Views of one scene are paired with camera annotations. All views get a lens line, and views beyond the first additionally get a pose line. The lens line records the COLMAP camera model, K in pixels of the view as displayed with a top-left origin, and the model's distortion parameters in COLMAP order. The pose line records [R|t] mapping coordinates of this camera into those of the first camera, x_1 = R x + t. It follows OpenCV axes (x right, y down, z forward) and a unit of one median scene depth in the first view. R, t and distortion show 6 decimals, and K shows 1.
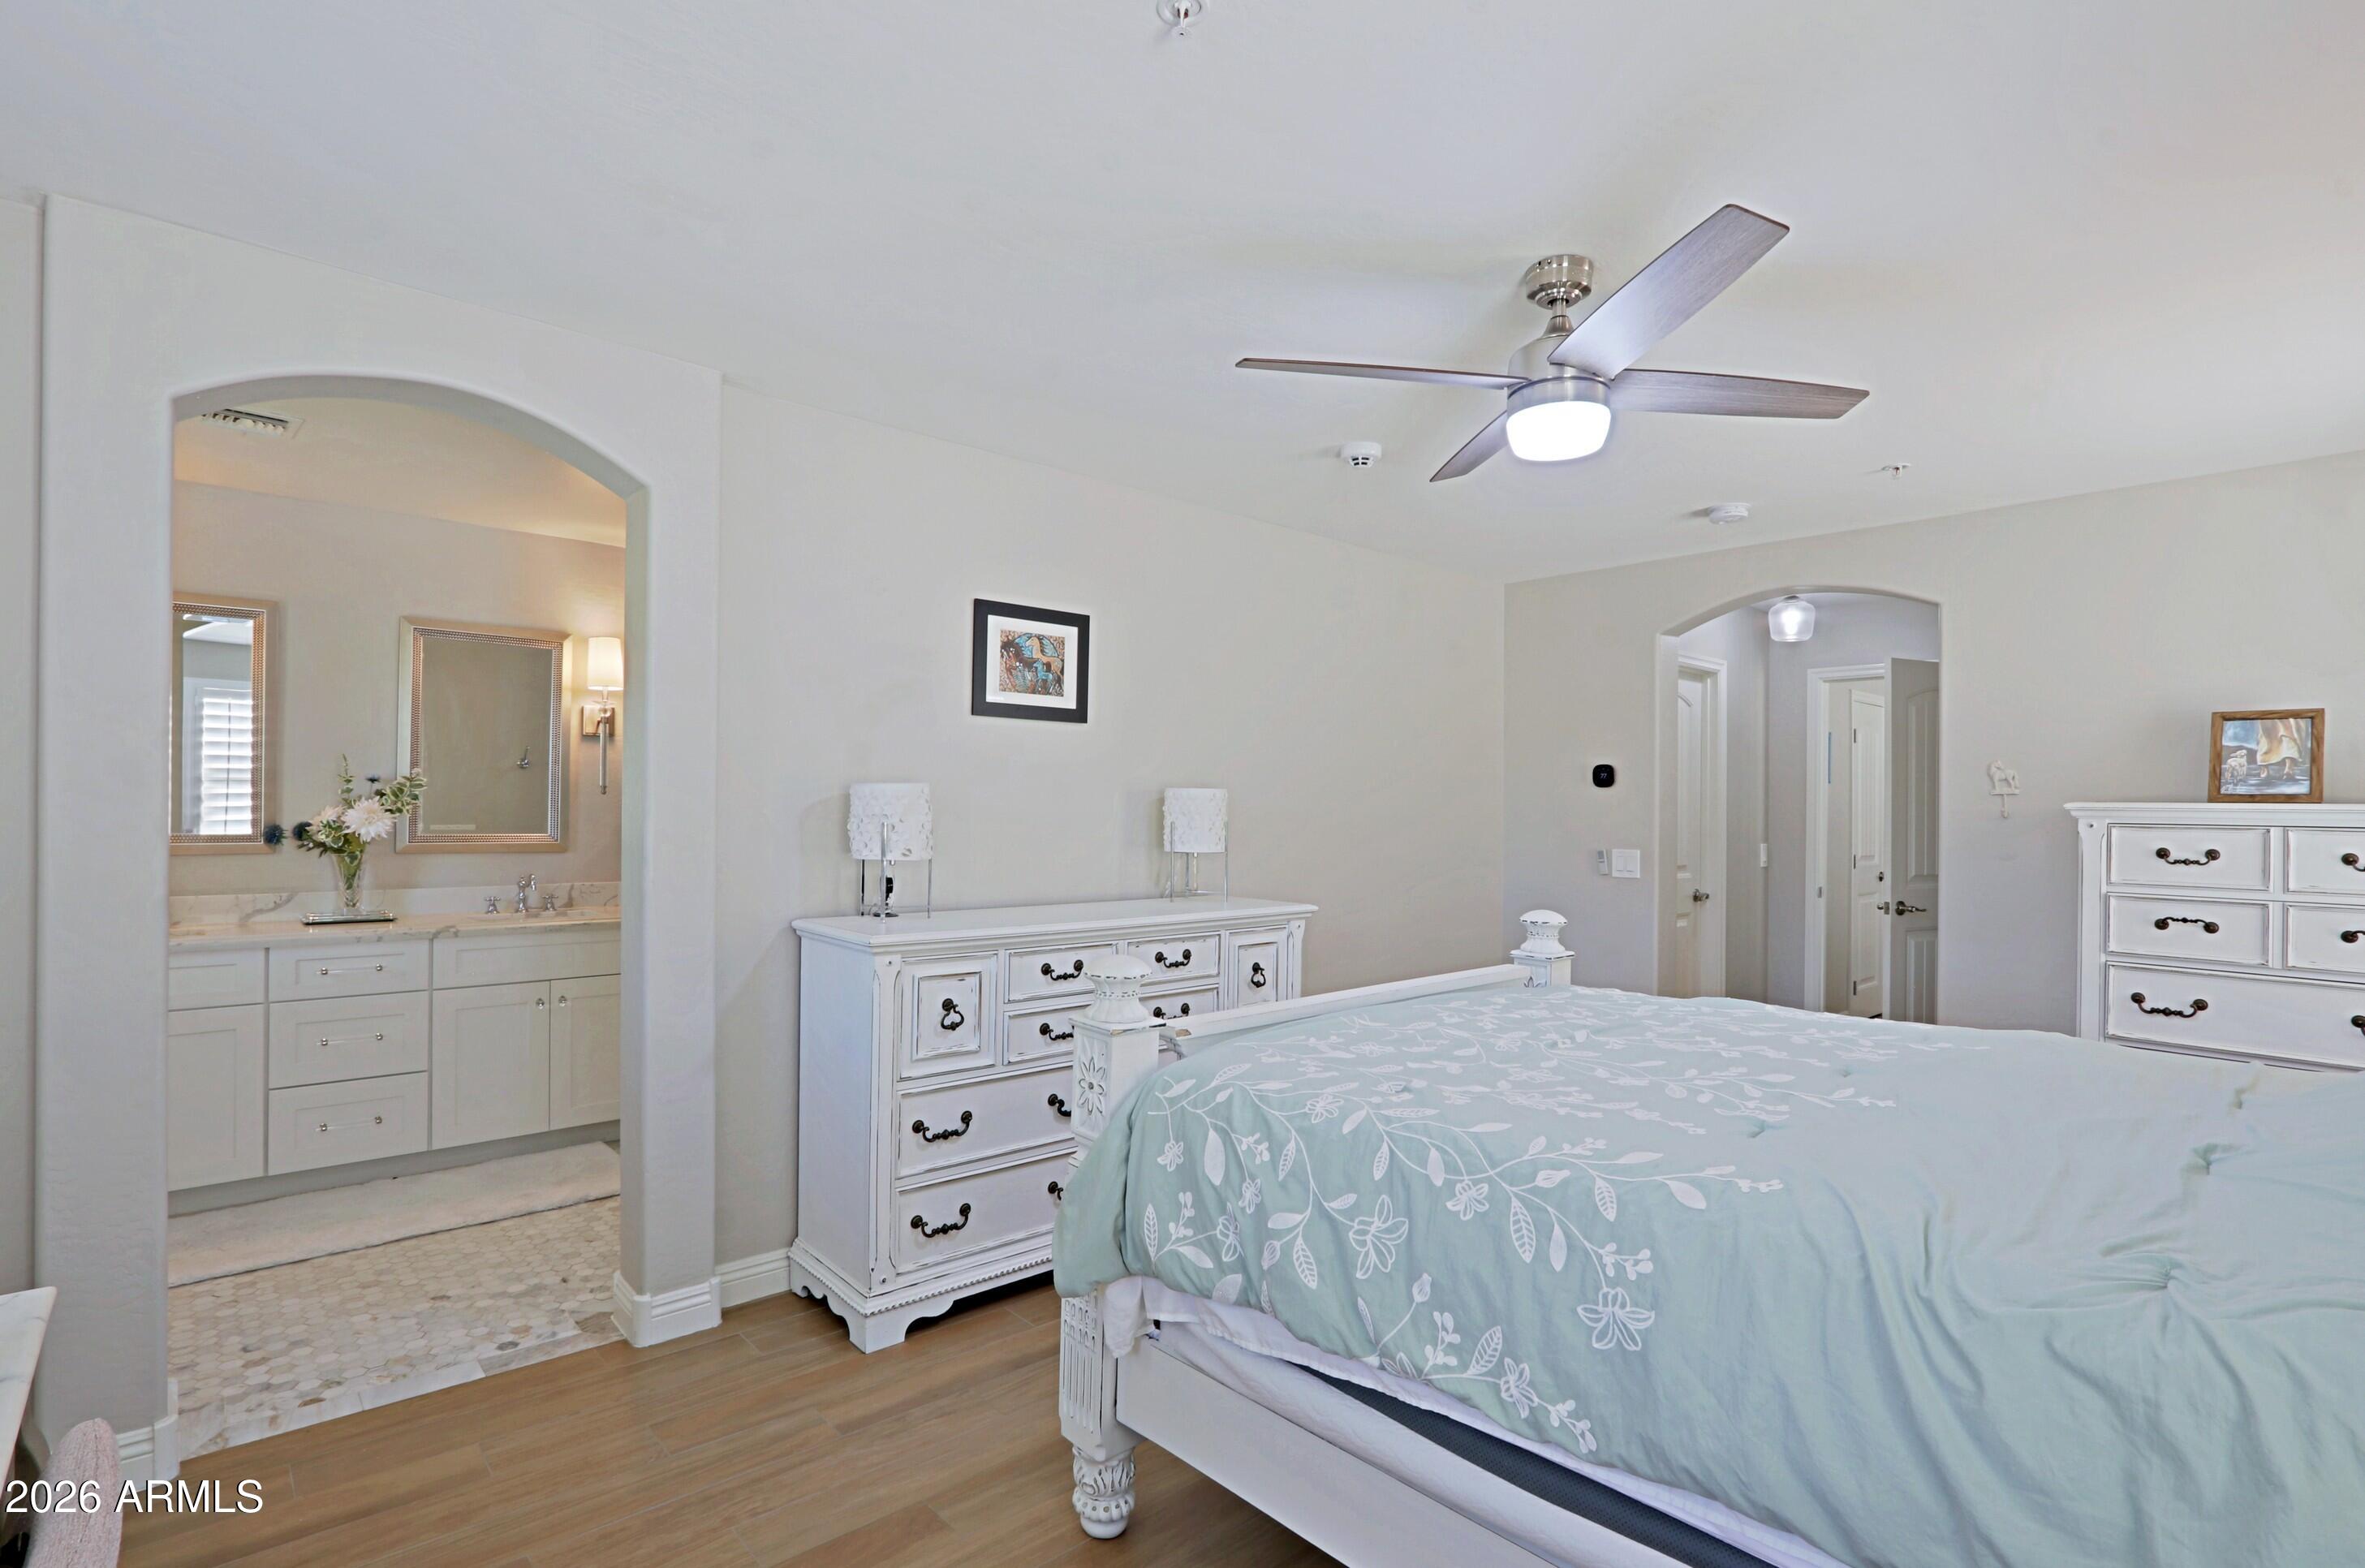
lens RADIAL K [[1122.8, 0, 1160.7], [0, 1122.8, 806.2], [0, 0, 1]] dist [-0.010689, 0.000001]
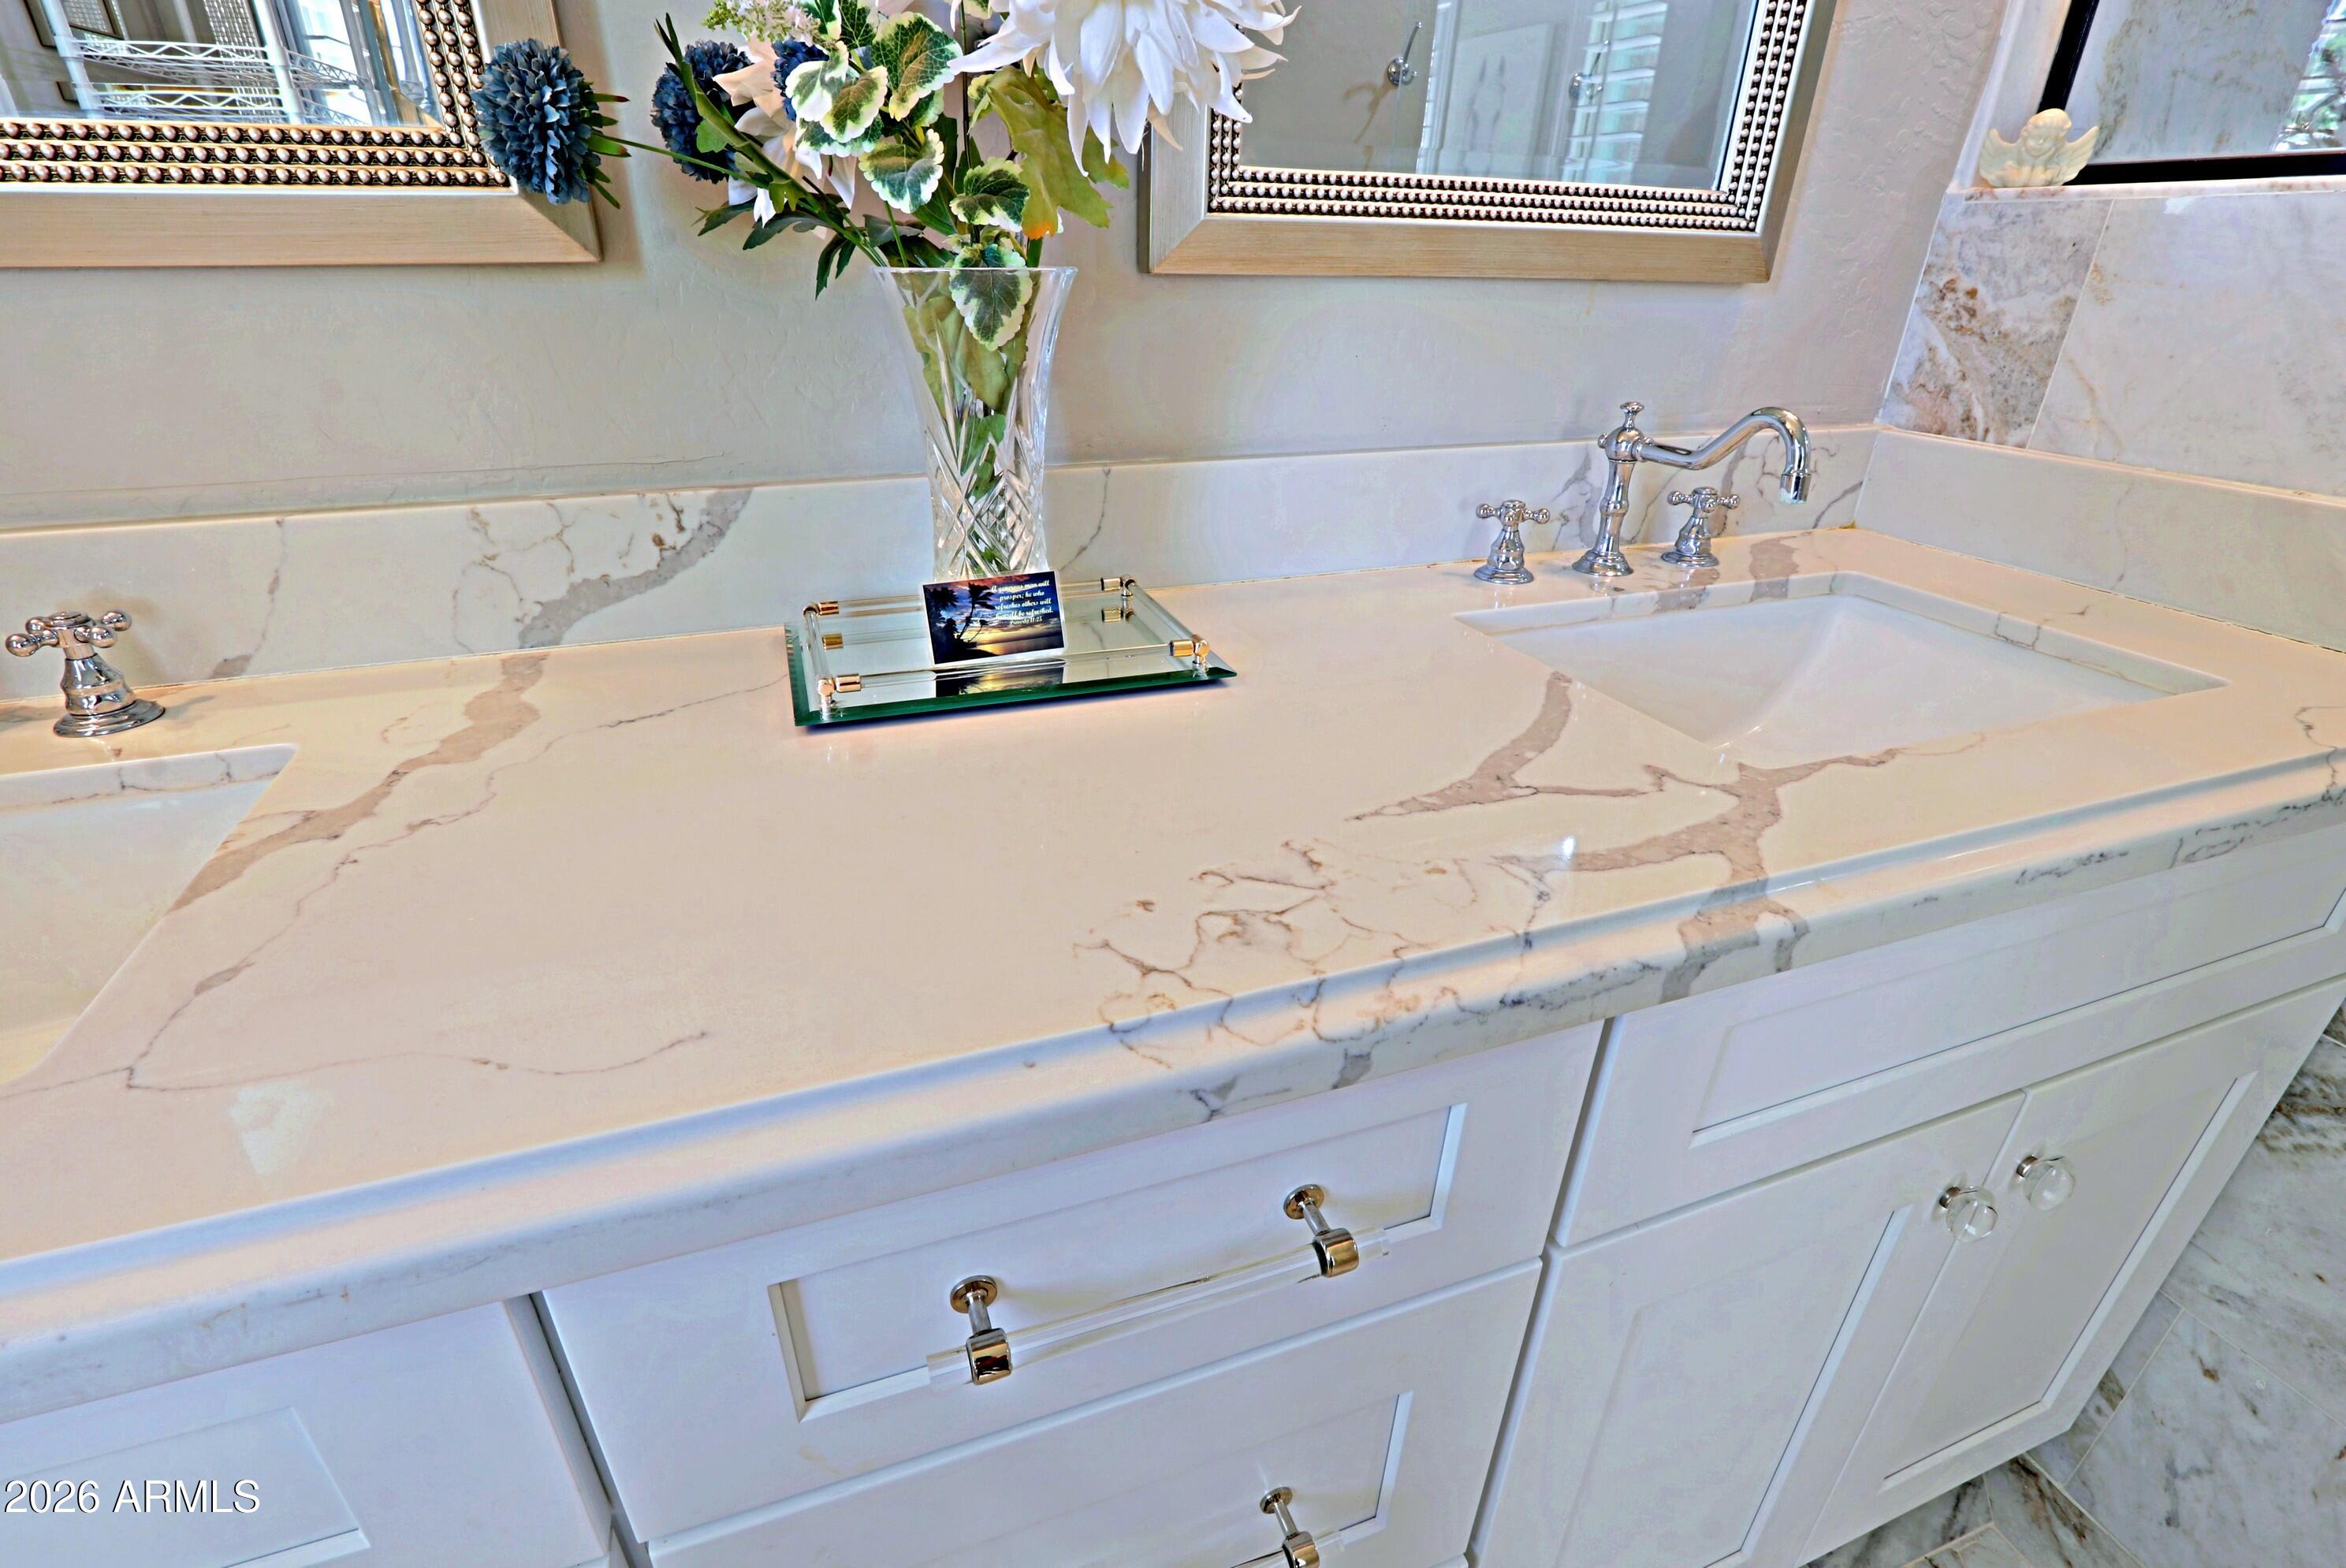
lens RADIAL K [[1072.4, 0, 1151.8], [0, 1072.4, 792.1], [0, 0, 1]] dist [-0.022228, 0.005328]
pose [[0.930902, 0.167322, -0.324692, -0.638606], [-0.001526, 0.890685, 0.454619, 0.040098], [0.365266, -0.422710, 0.829396, 0.848503]]
